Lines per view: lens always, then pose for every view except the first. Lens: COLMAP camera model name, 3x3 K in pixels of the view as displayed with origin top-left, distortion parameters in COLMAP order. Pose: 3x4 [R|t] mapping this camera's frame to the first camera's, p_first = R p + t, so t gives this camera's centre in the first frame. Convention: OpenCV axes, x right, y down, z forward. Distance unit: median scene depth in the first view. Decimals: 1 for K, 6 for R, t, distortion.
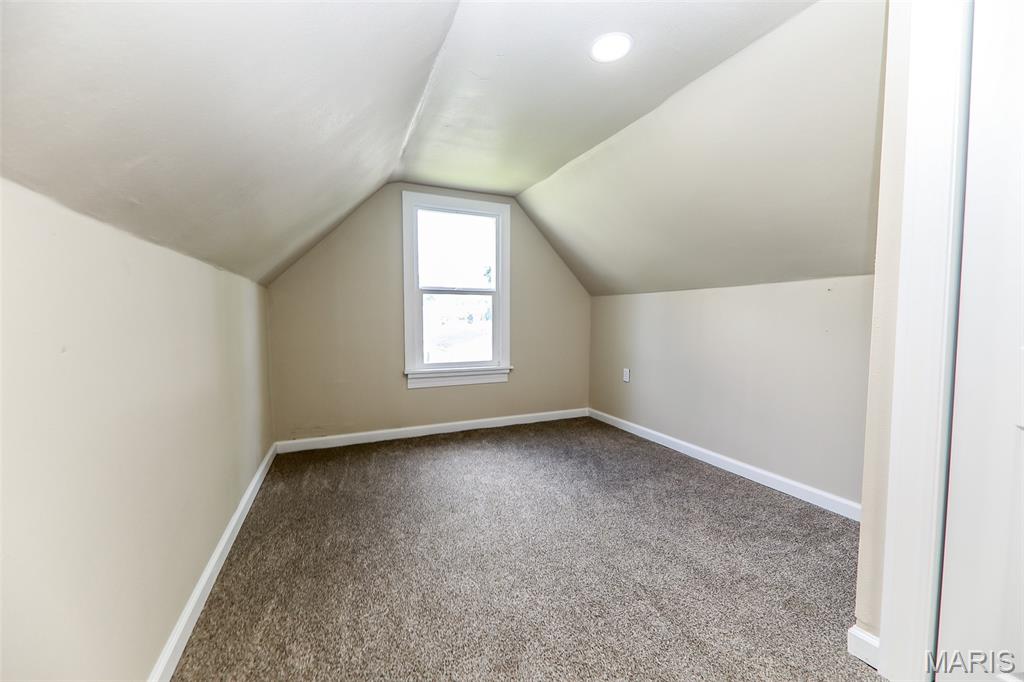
lens RADIAL K [[399.2, 0, 511.5], [0, 399.2, 344.5], [0, 0, 1]] dist [-0.000023, -0.000545]
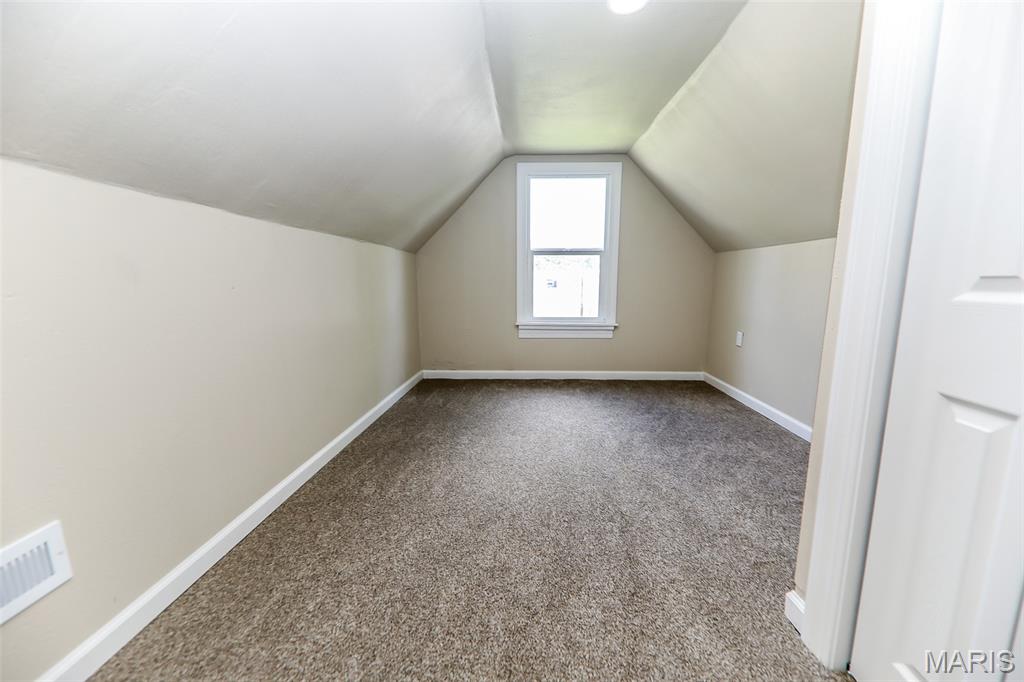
lens RADIAL K [[397.4, 0, 520.7], [0, 397.4, 345.2], [0, 0, 1]] dist [0.001982, -0.000136]
pose [[0.897015, 0.069248, -0.436543, 0.284164], [-0.028005, 0.994571, 0.100222, 0.016523], [0.441113, -0.077675, 0.894084, -0.045484]]
